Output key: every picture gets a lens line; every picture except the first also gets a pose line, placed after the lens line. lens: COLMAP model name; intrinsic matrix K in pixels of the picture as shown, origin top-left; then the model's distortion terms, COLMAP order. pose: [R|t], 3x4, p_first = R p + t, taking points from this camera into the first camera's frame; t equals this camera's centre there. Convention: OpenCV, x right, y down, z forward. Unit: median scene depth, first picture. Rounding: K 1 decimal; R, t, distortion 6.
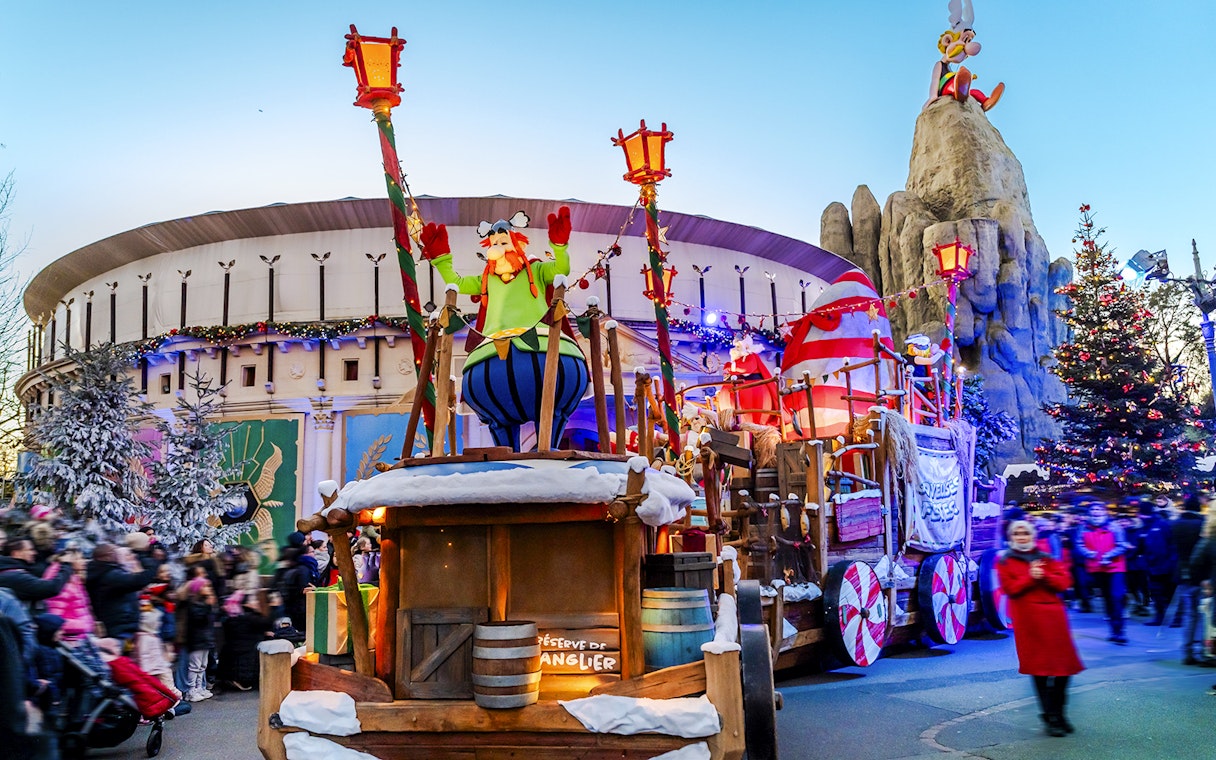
lens RADIAL K [[796.6, 0, 606.6], [0, 796.6, 381.7], [0, 0, 1]] dist [0.006932, 0.001156]
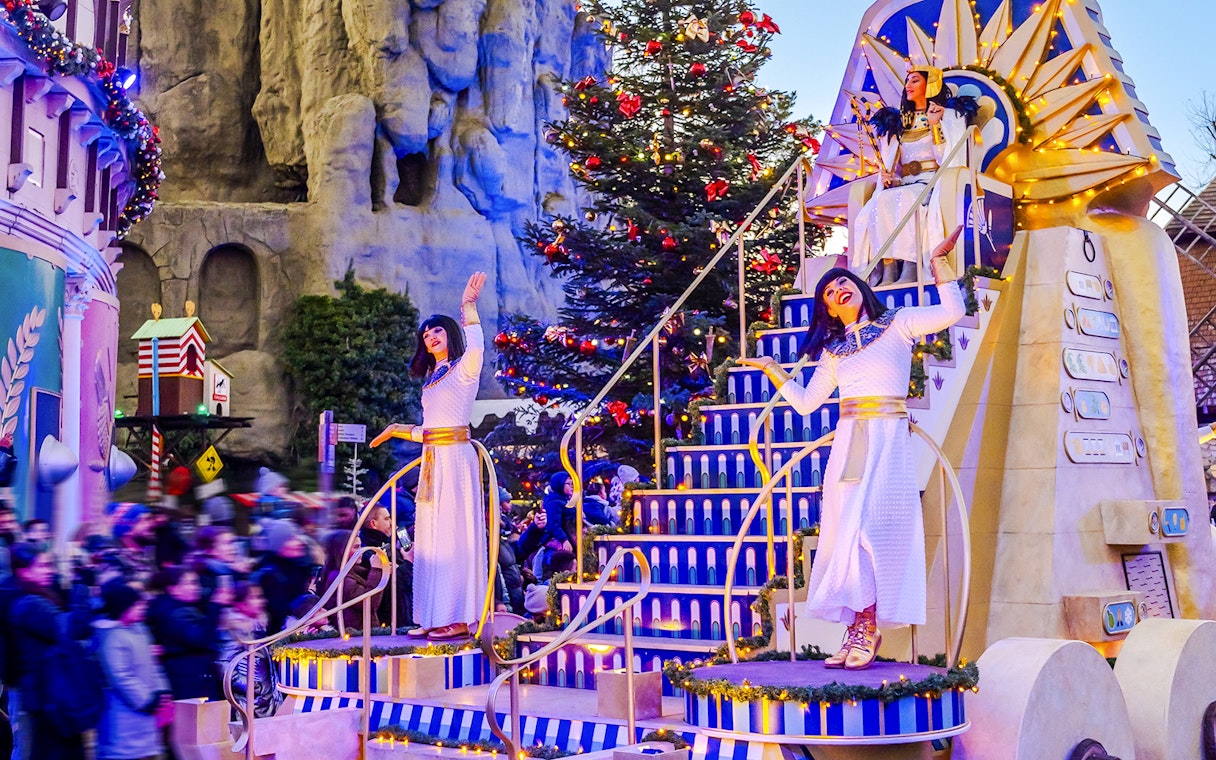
lens RADIAL K [[796.6, 0, 607.5], [0, 796.6, 381.4], [0, 0, 1]] dist [0.006932, 0.001156]
pose [[0.852302, 0.074177, 0.517763, 0.320426], [-0.085181, 0.996362, -0.002524, 0.083766], [-0.516067, -0.041952, 0.855520, 0.536655]]
